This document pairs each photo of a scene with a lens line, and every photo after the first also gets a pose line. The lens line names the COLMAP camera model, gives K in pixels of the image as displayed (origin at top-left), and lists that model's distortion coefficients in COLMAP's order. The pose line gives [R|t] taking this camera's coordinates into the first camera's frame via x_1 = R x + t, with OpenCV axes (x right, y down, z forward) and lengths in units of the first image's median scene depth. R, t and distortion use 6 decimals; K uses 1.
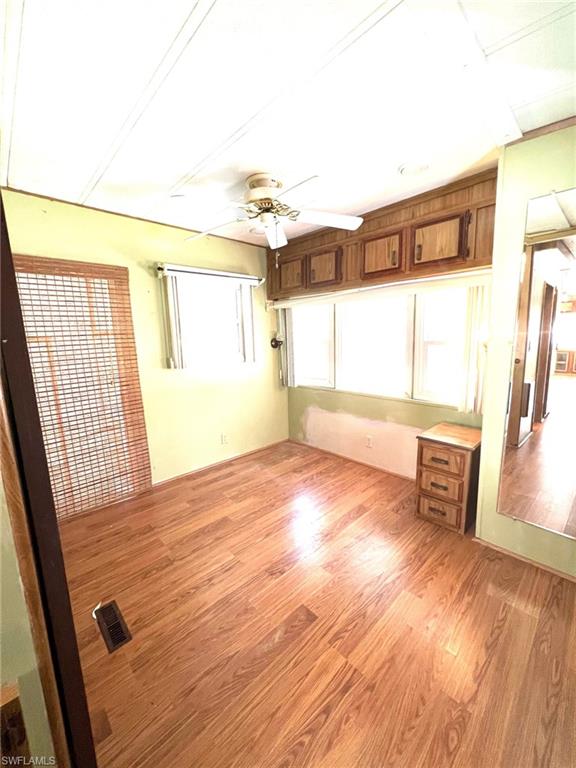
lens RADIAL K [[307.5, 0, 286.4], [0, 307.5, 383.2], [0, 0, 1]] dist [0.001279, 0.000036]
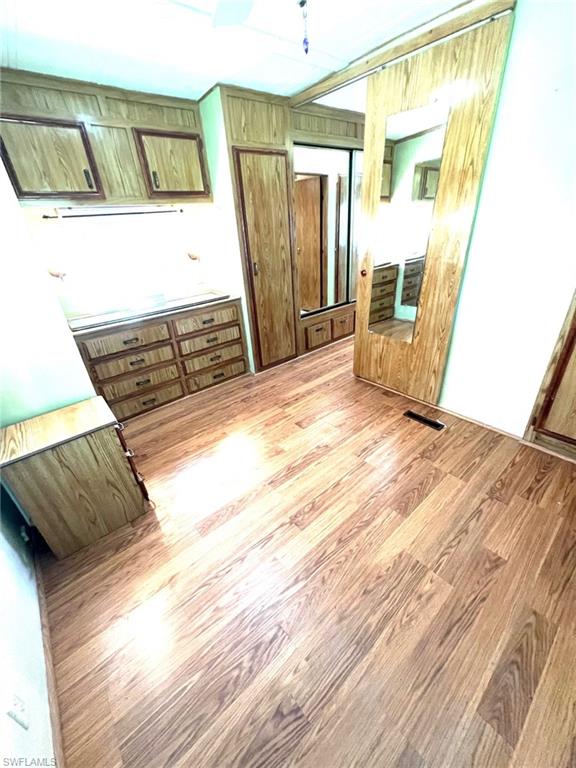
lens RADIAL K [[307.5, 0, 289.1], [0, 307.5, 385.2], [0, 0, 1]] dist [0.001279, 0.000036]
pose [[-0.994628, 0.055081, 0.087645, -0.018054], [0.096594, 0.798259, 0.594518, -0.282406], [-0.037217, 0.599790, -0.799291, 1.645859]]
